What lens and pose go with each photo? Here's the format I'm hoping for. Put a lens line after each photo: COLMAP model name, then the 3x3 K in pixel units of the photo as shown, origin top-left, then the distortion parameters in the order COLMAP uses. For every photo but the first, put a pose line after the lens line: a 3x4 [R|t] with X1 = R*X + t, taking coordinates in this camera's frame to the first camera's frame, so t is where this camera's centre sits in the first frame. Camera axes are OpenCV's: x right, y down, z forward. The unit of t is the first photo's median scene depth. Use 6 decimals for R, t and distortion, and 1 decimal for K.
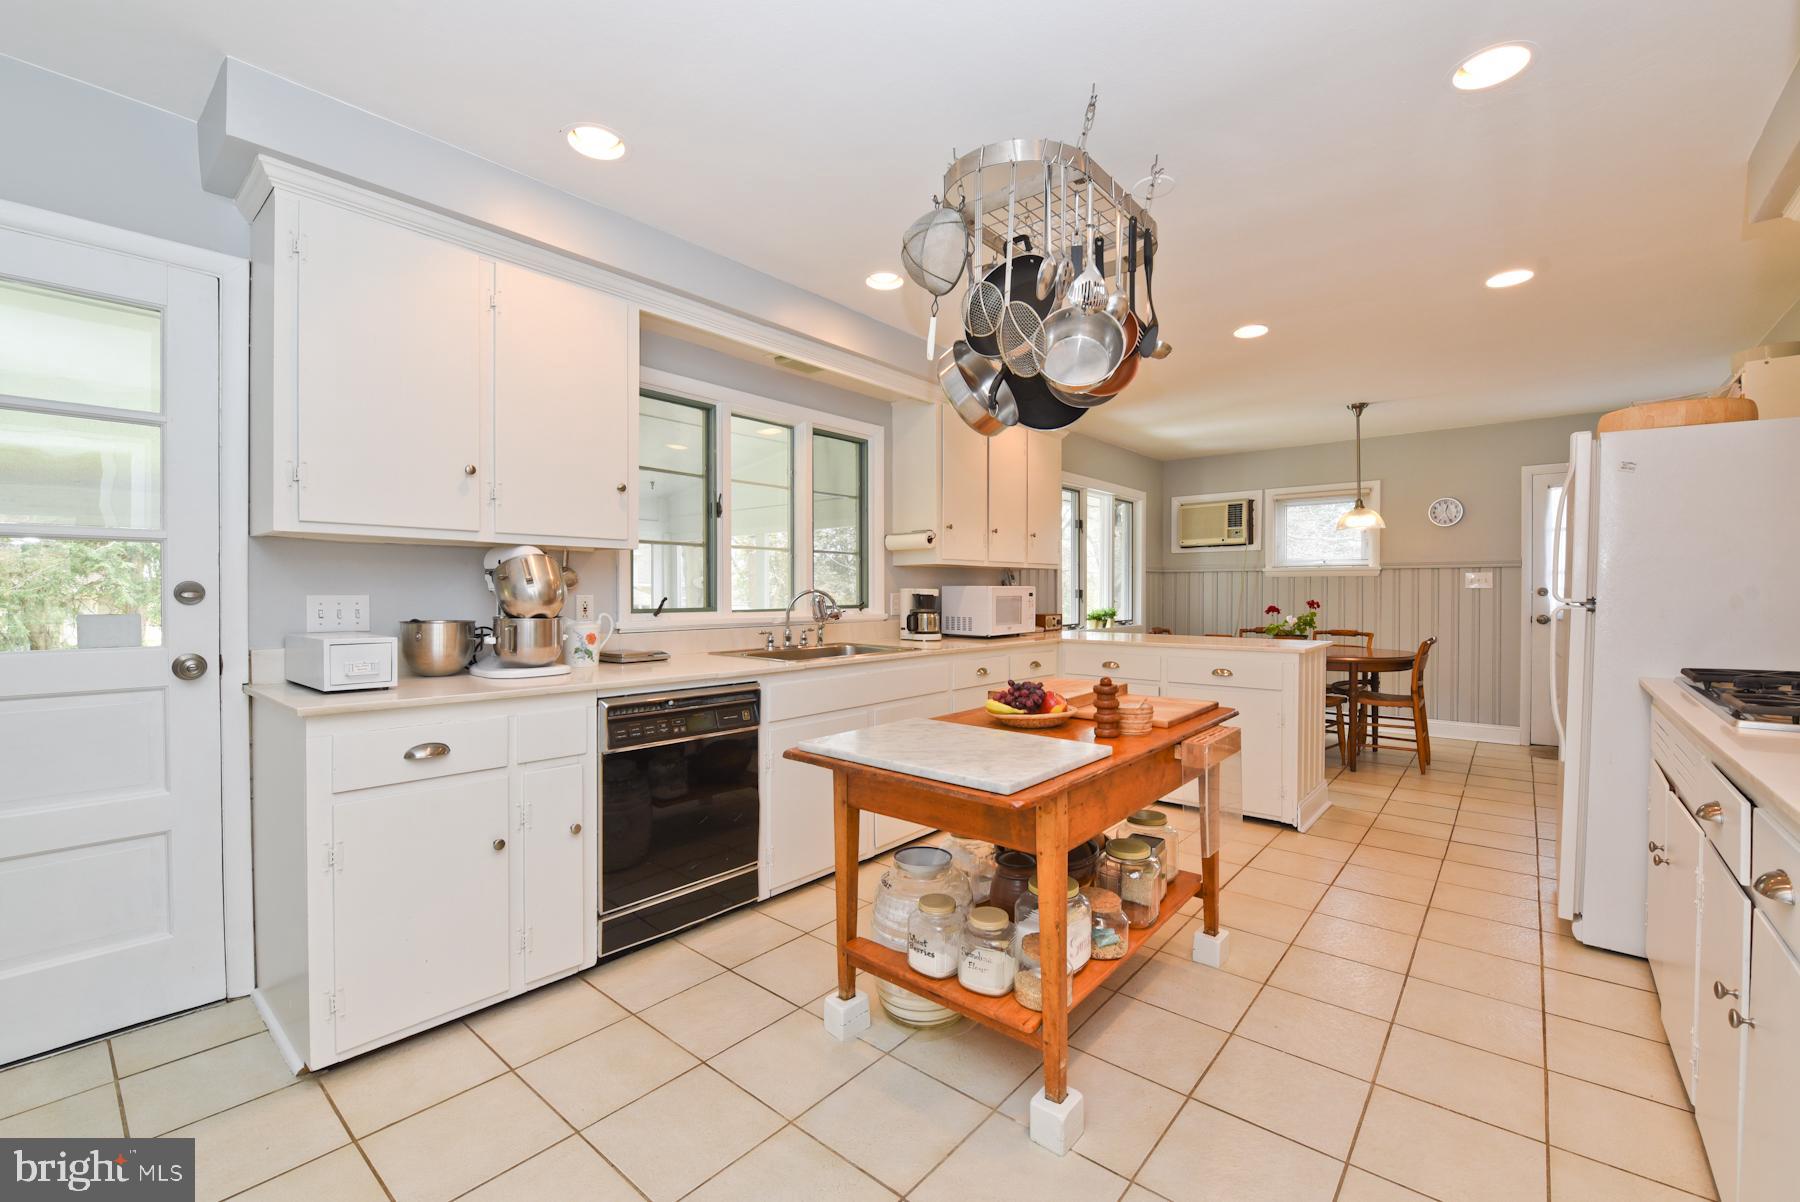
lens RADIAL K [[758.4, 0, 899.3], [0, 758.4, 596.3], [0, 0, 1]] dist [-0.000607, -0.000156]
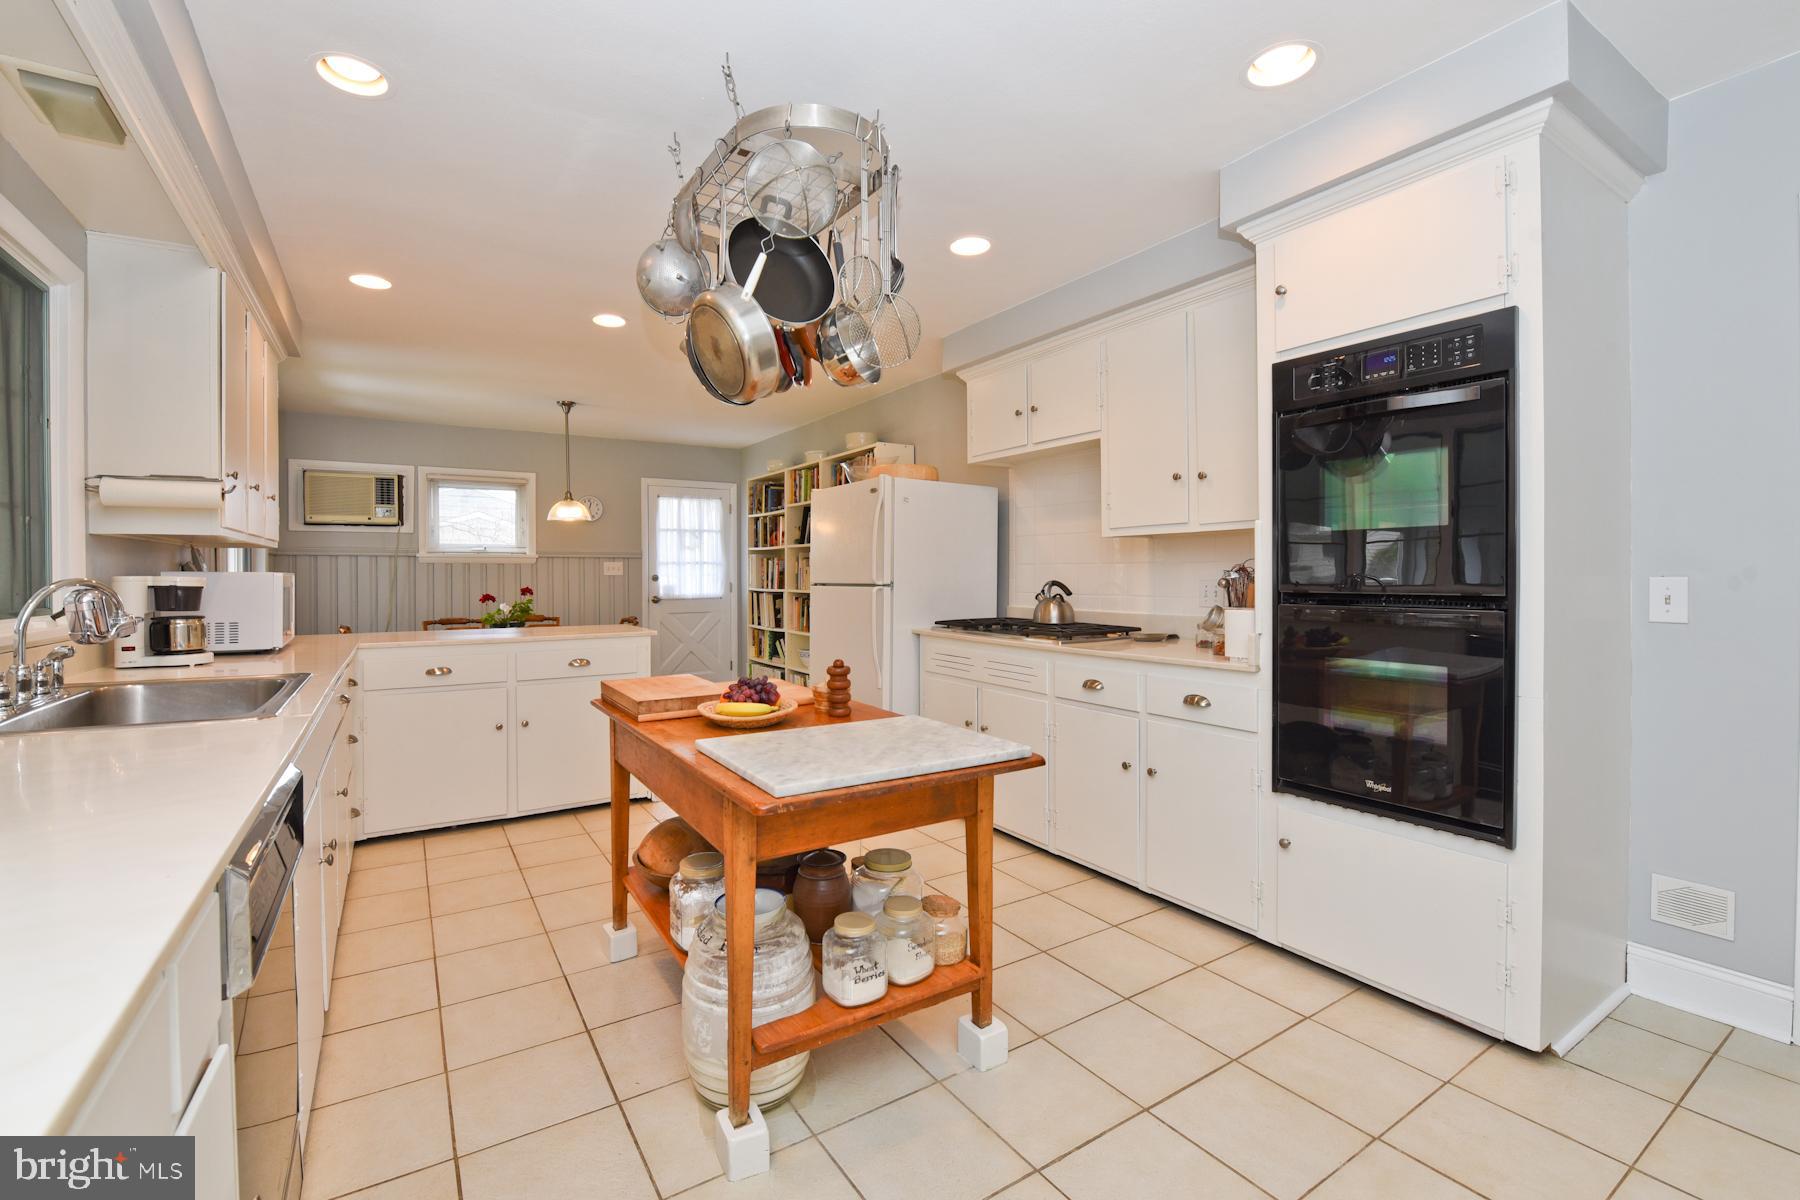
lens RADIAL K [[772.0, 0, 891.5], [0, 772.0, 581.7], [0, 0, 1]] dist [-0.000700, -0.000001]
pose [[0.296056, -0.008209, 0.955135, -0.283428], [0.010402, 0.999931, 0.005369, -0.002597], [-0.955114, 0.008346, 0.296122, 0.237345]]
